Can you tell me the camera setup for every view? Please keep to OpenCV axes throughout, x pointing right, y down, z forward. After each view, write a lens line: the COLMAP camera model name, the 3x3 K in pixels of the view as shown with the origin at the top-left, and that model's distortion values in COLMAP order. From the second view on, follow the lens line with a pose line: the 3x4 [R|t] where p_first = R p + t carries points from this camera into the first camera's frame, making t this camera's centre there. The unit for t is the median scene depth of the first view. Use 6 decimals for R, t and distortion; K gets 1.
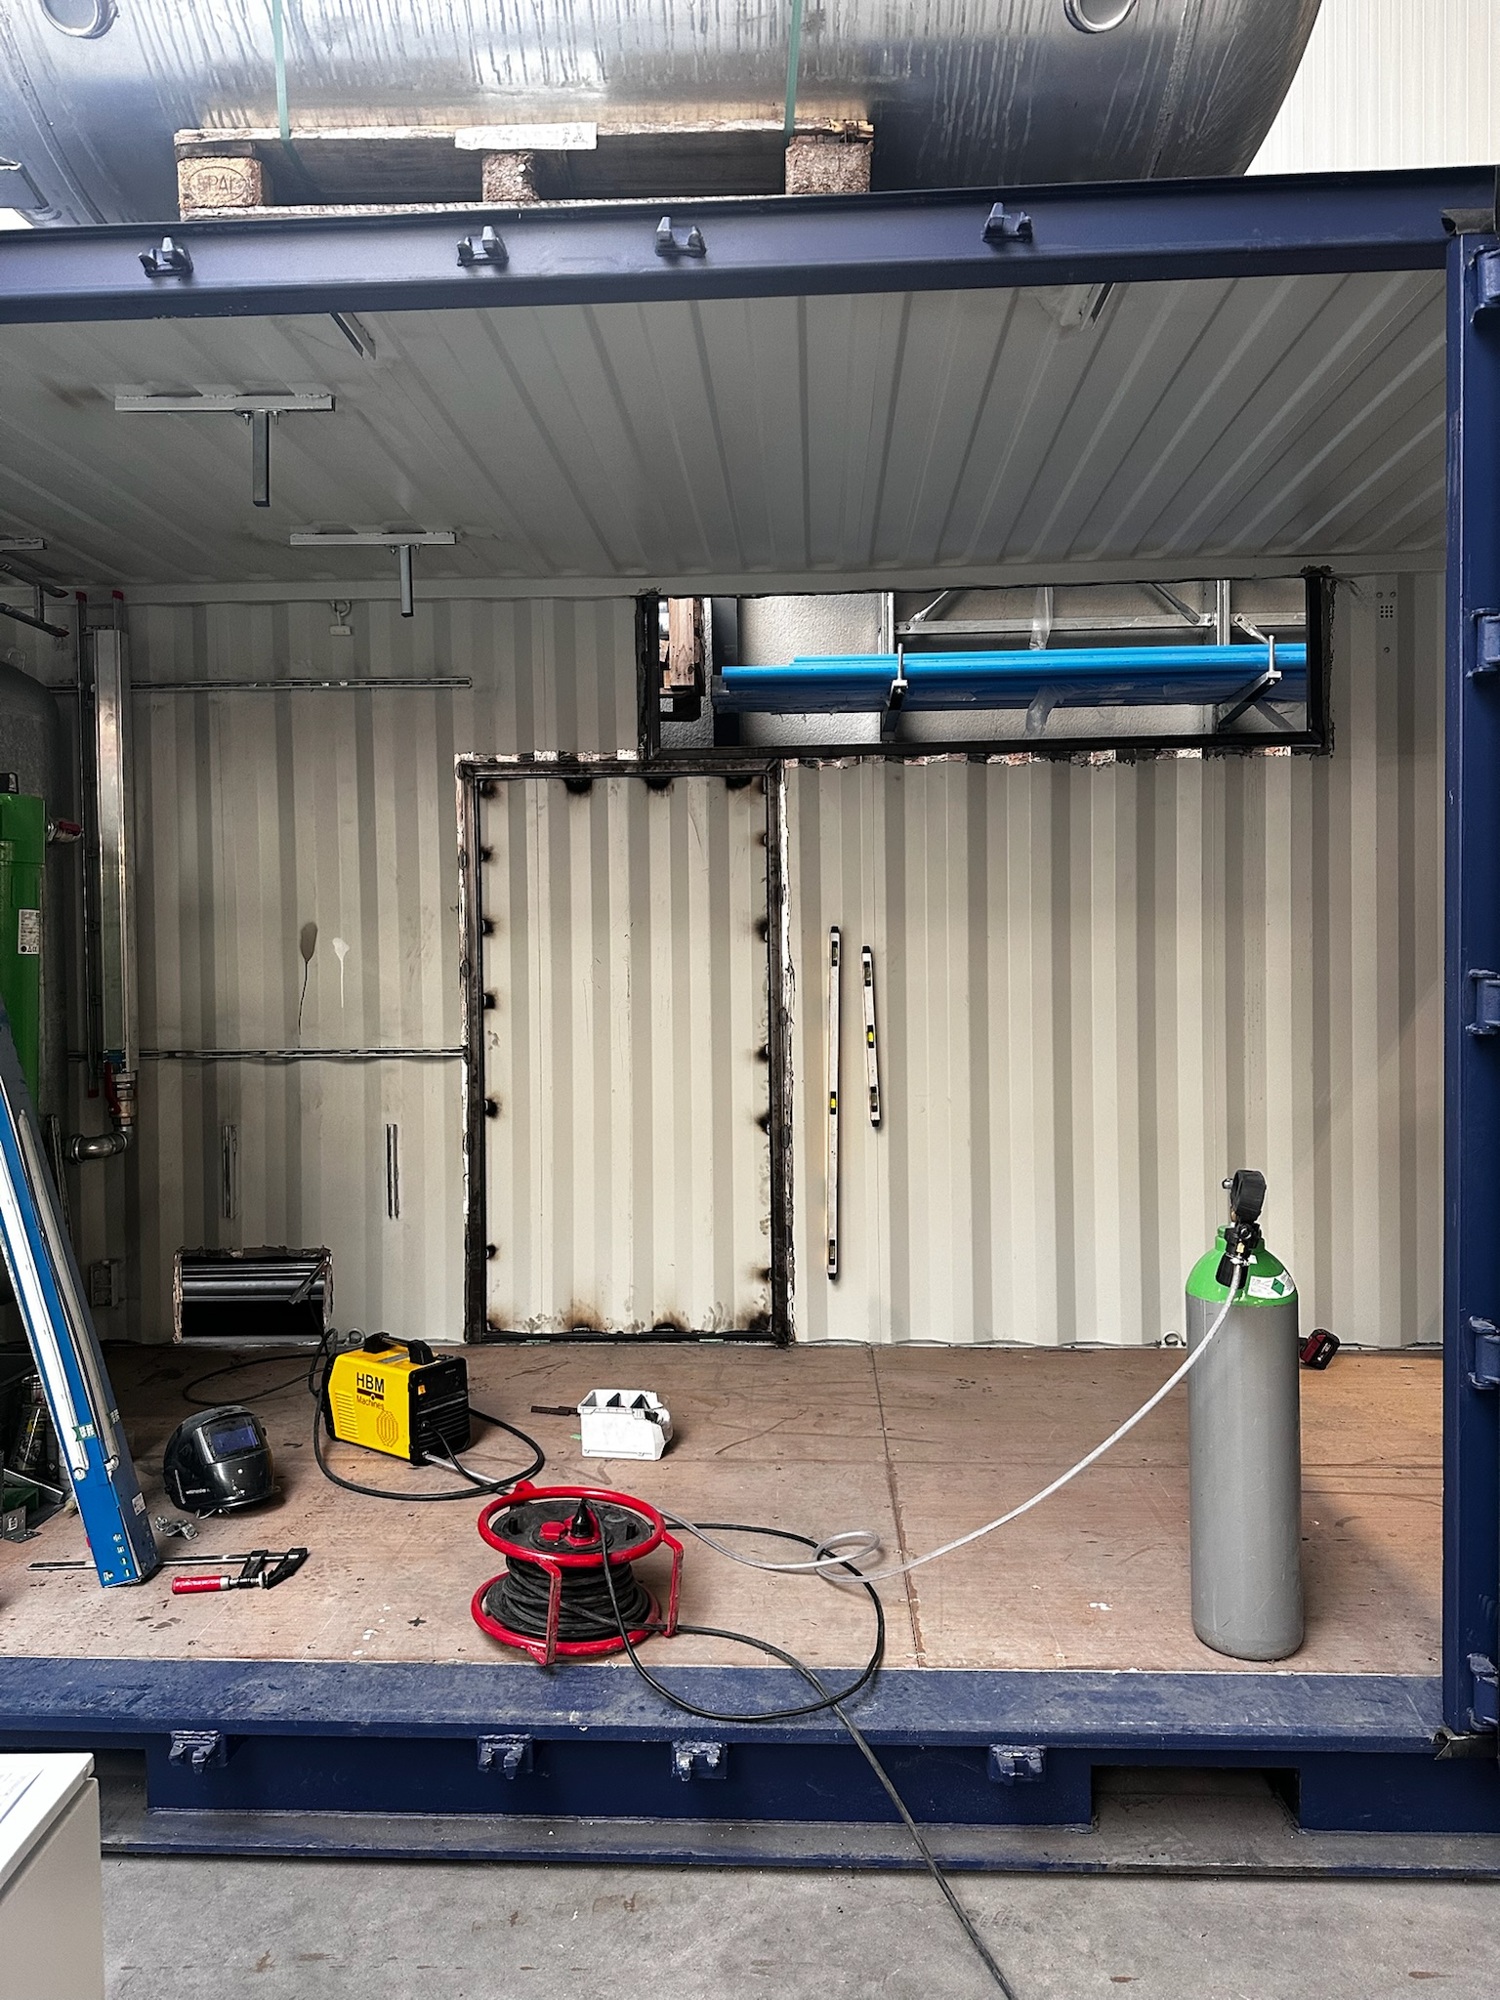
lens RADIAL K [[1419.7, 0, 747.7], [0, 1419.7, 988.0], [0, 0, 1]] dist [0.074538, -0.072935]
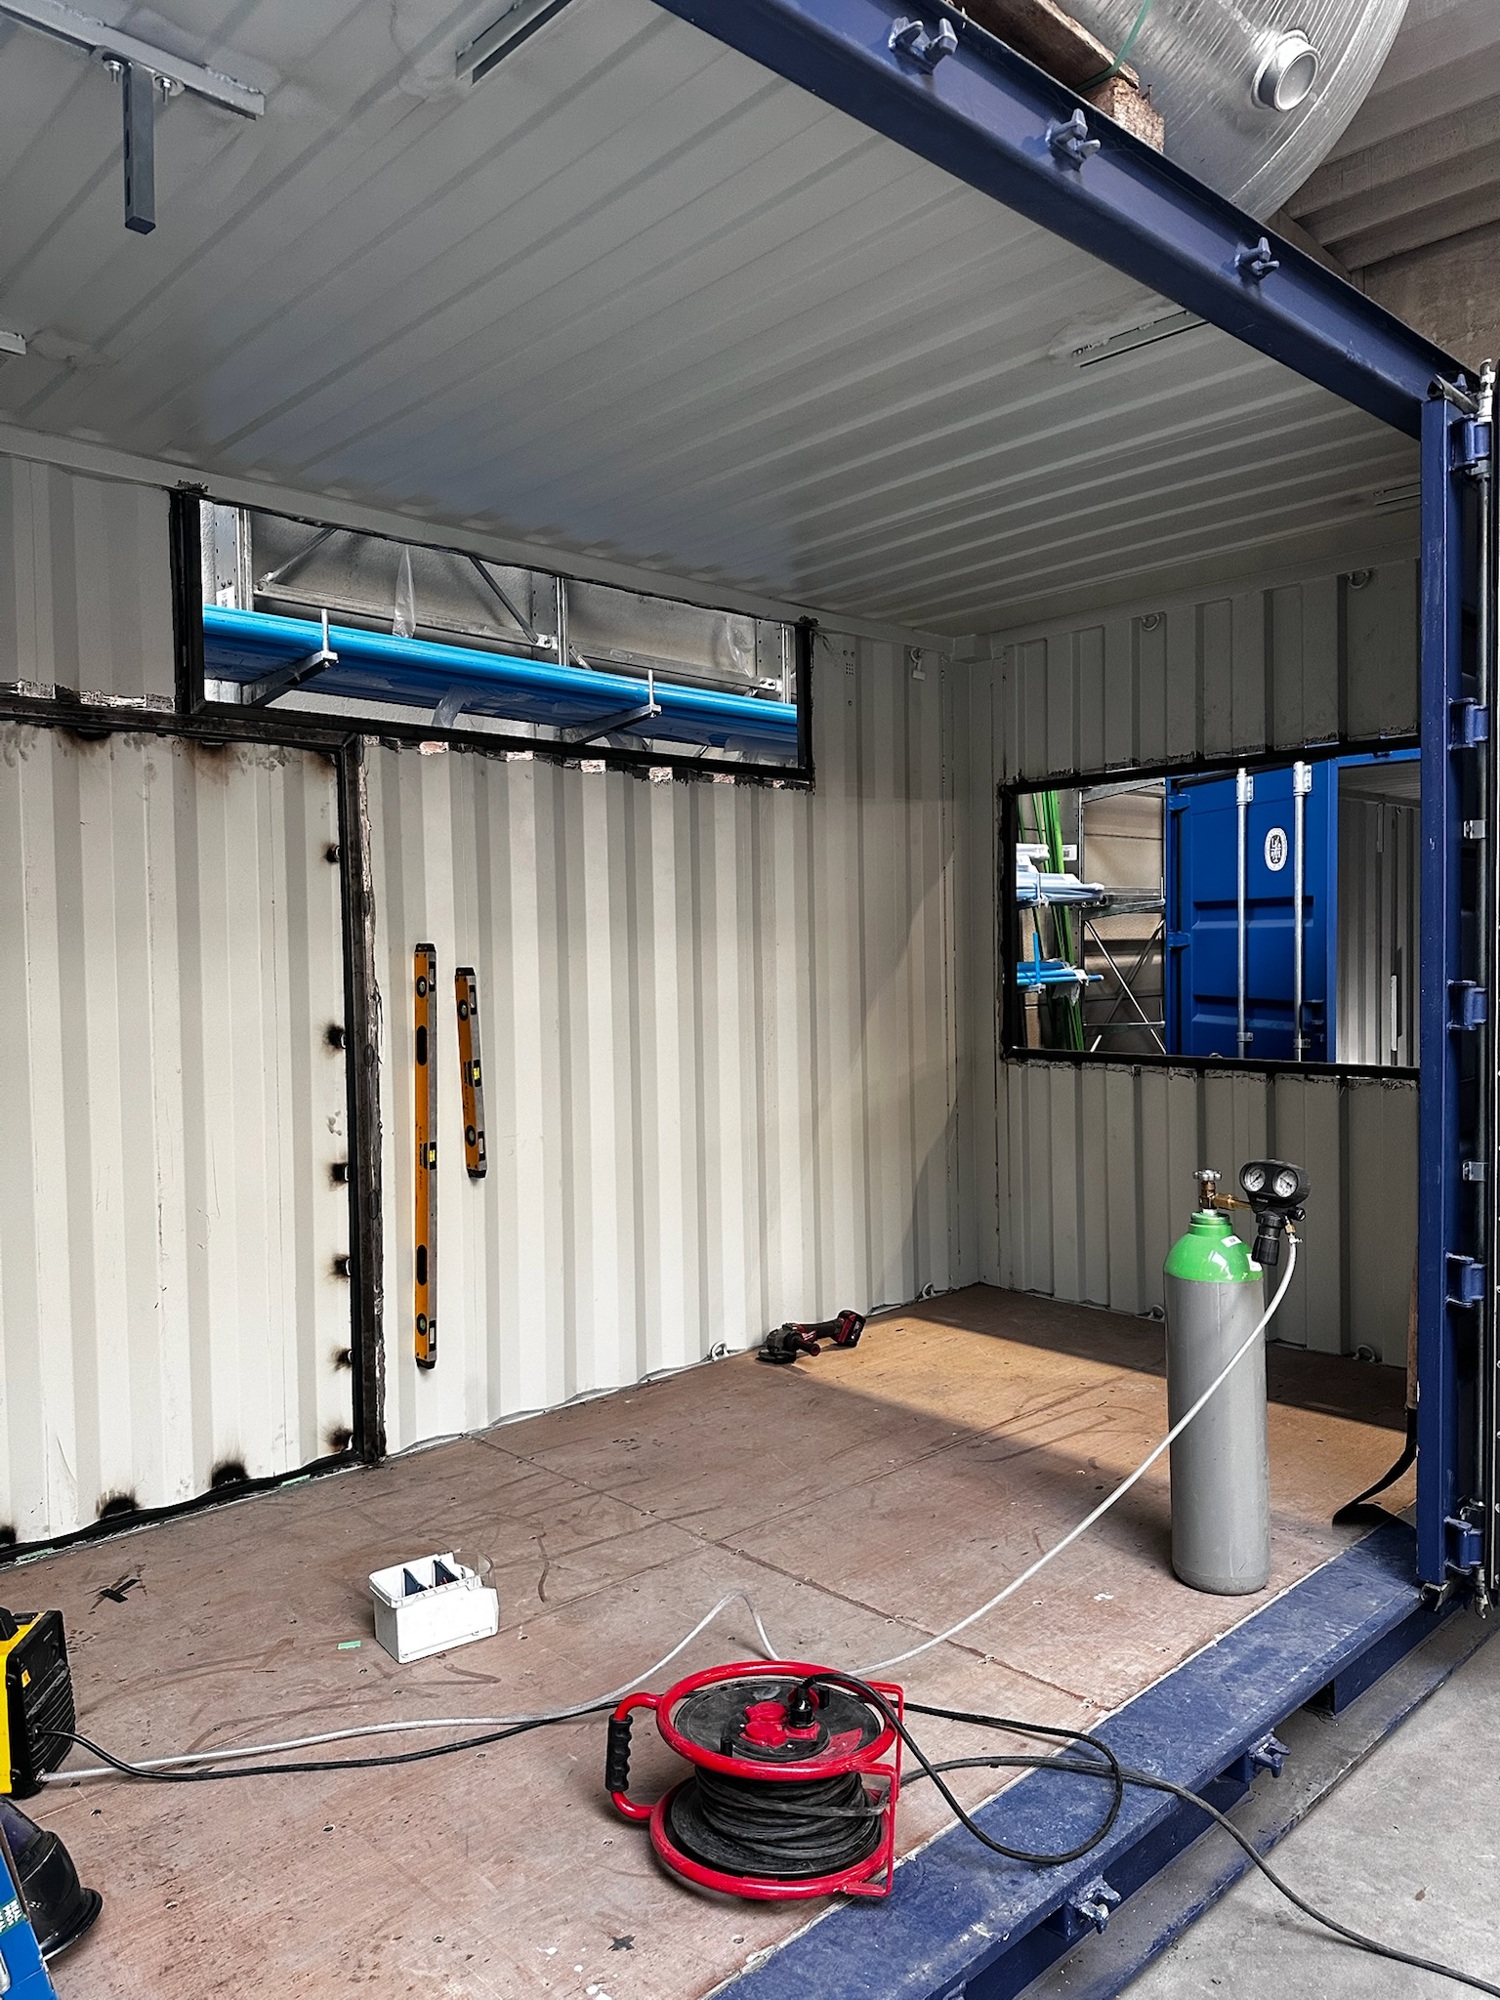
lens RADIAL K [[1408.2, 0, 766.6], [0, 1408.2, 995.5], [0, 0, 1]] dist [0.139278, -0.173707]
pose [[0.677275, -0.023291, 0.735362, -0.424222], [0.029718, 0.999549, 0.004289, -0.010658], [-0.735130, 0.018949, 0.677661, 0.290792]]
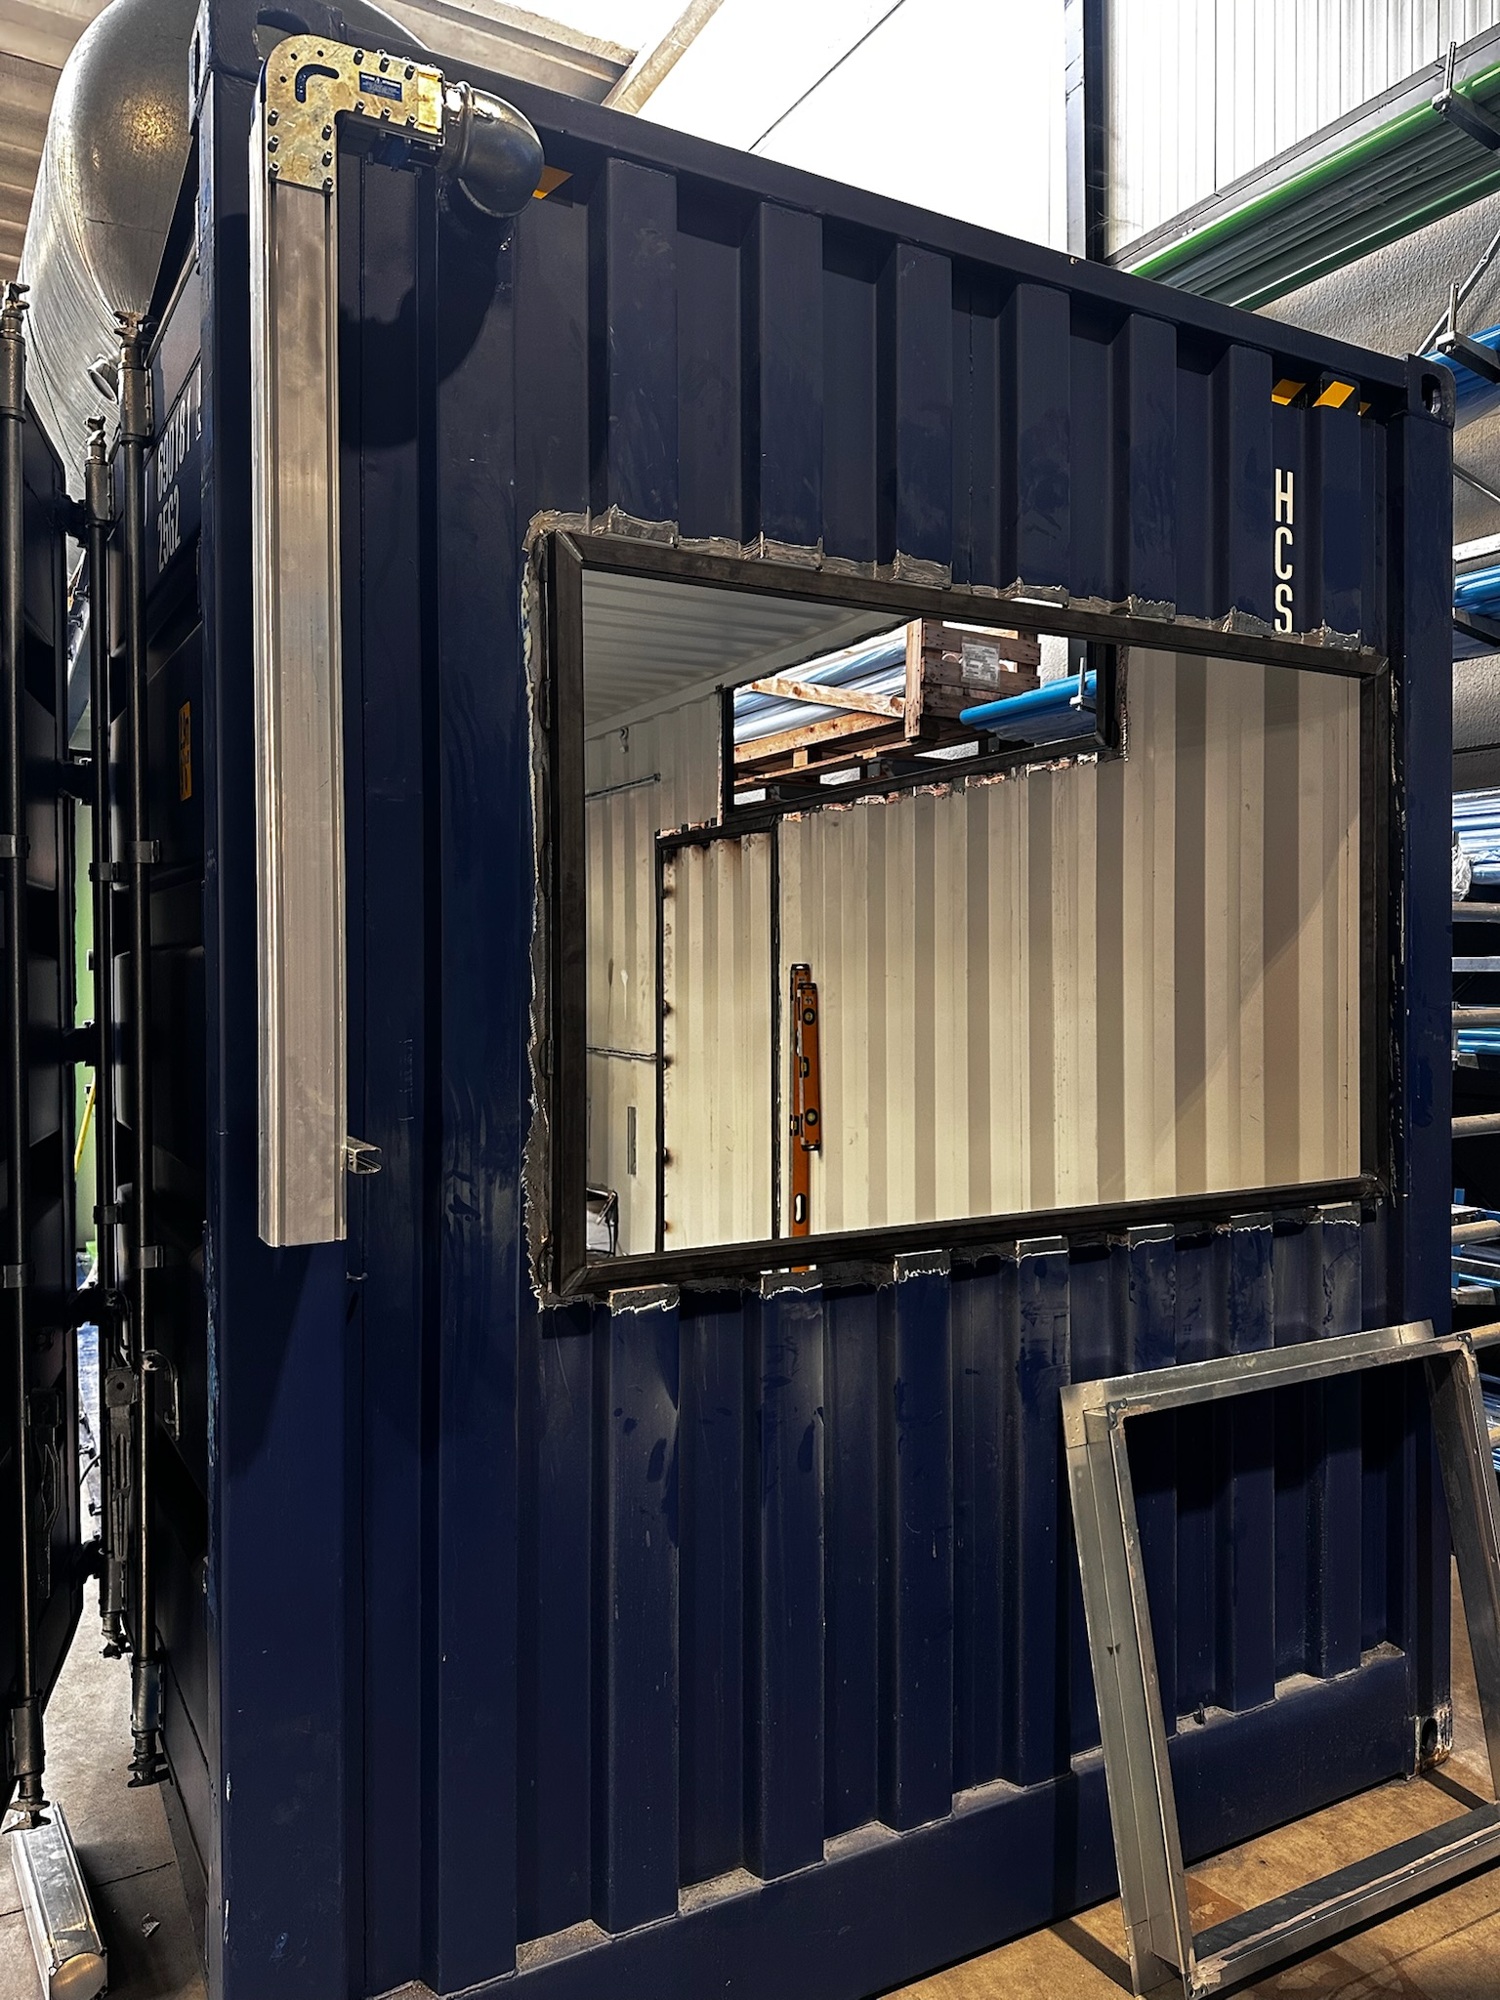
lens RADIAL K [[1408.2, 0, 766.6], [0, 1408.2, 995.5], [0, 0, 1]] dist [0.139278, -0.173707]
pose [[0.541154, 0.021180, -0.840657, 0.987866], [-0.026248, 0.999621, 0.008288, -0.026723], [0.840514, 0.017580, 0.541505, 0.396241]]
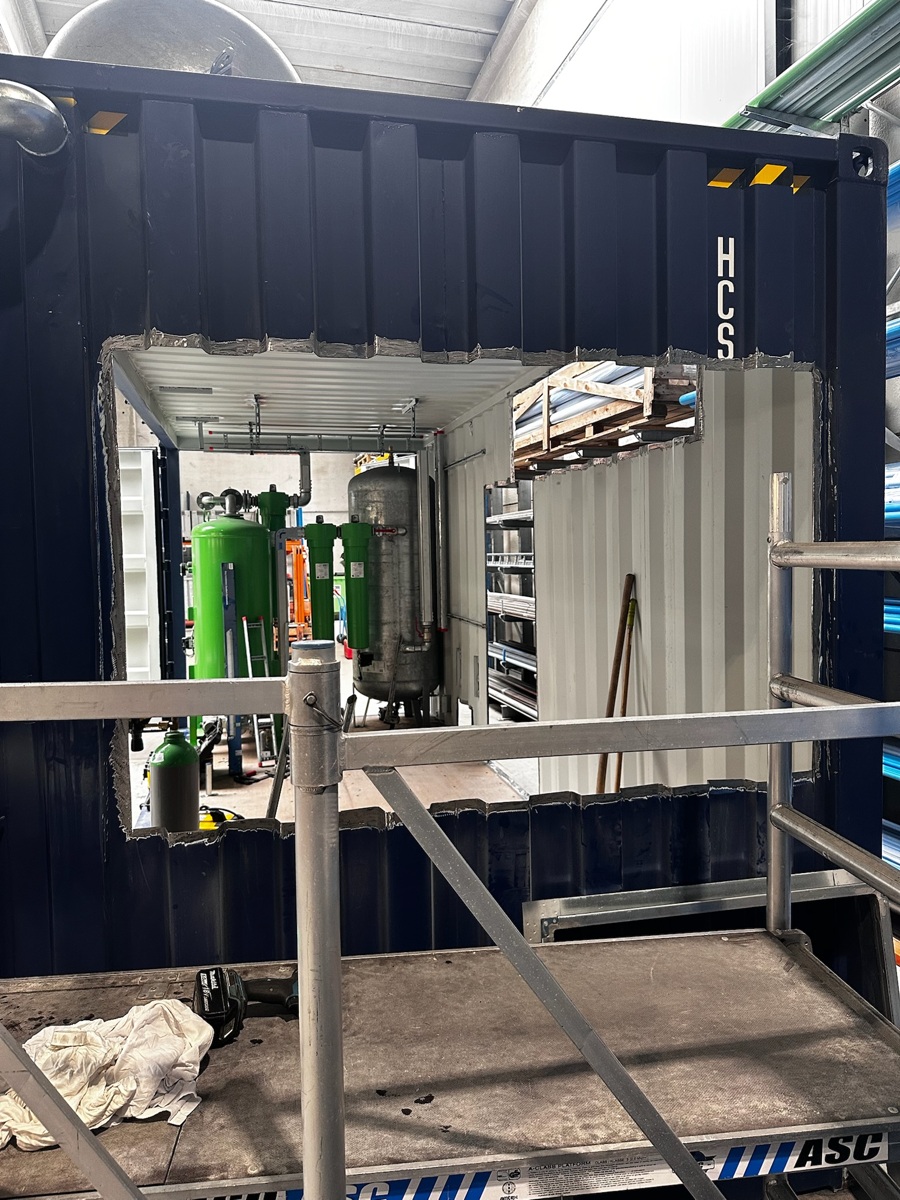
lens RADIAL K [[845.3, 0, 421.4], [0, 845.3, 601.2], [0, 0, 1]] dist [0.117842, -0.125028]
pose [[0.278532, 0.057031, -0.958732, 1.020486], [-0.011987, 0.998364, 0.055906, -0.064412], [0.960352, -0.004079, 0.278760, 0.583004]]
